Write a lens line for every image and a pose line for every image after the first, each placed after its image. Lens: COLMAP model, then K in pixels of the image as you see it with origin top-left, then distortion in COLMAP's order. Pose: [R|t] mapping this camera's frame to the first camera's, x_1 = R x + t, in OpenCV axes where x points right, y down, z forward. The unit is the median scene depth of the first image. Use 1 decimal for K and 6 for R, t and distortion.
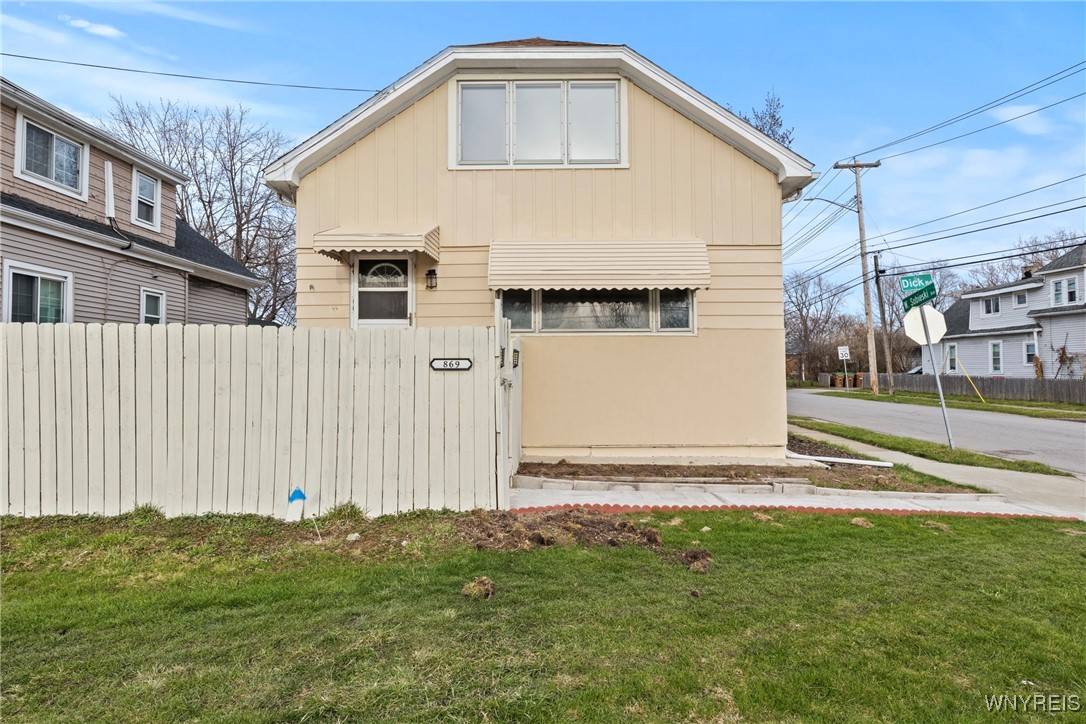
lens RADIAL K [[582.0, 0, 541.8], [0, 582.0, 363.6], [0, 0, 1]] dist [-0.001768, -0.000035]
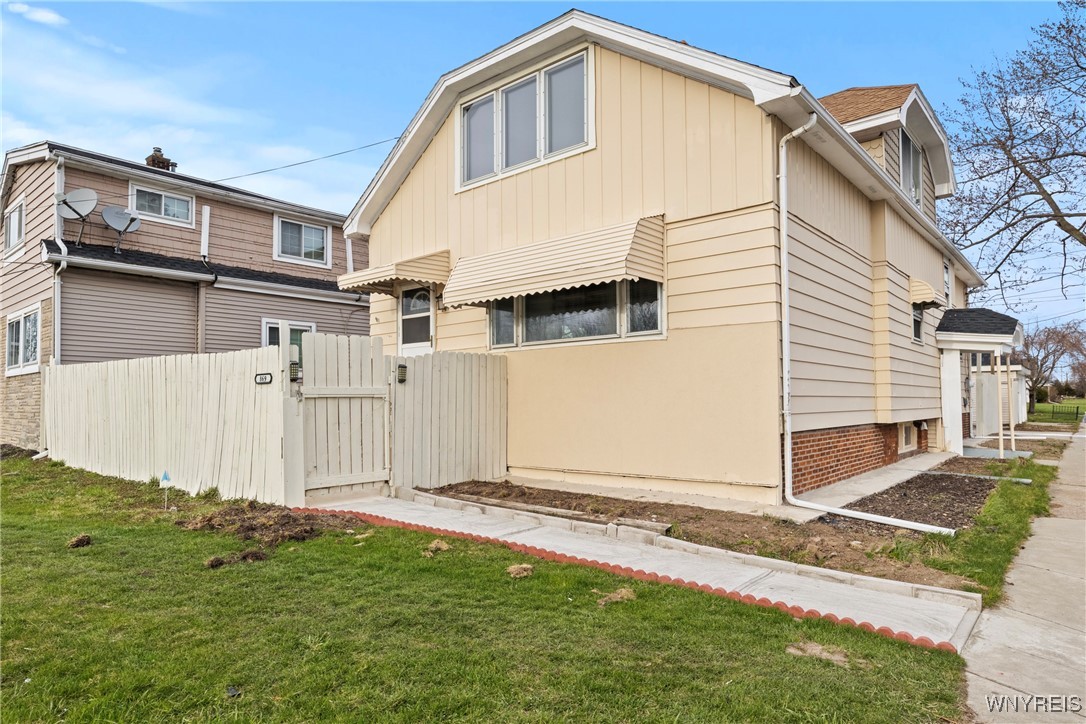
lens RADIAL K [[639.0, 0, 556.2], [0, 639.0, 393.7], [0, 0, 1]] dist [0.002796, 0.000206]
pose [[0.774095, -0.013372, -0.632928, 0.694161], [0.014491, 0.999889, -0.003402, 0.027490], [0.632904, -0.006539, 0.774203, 0.235035]]
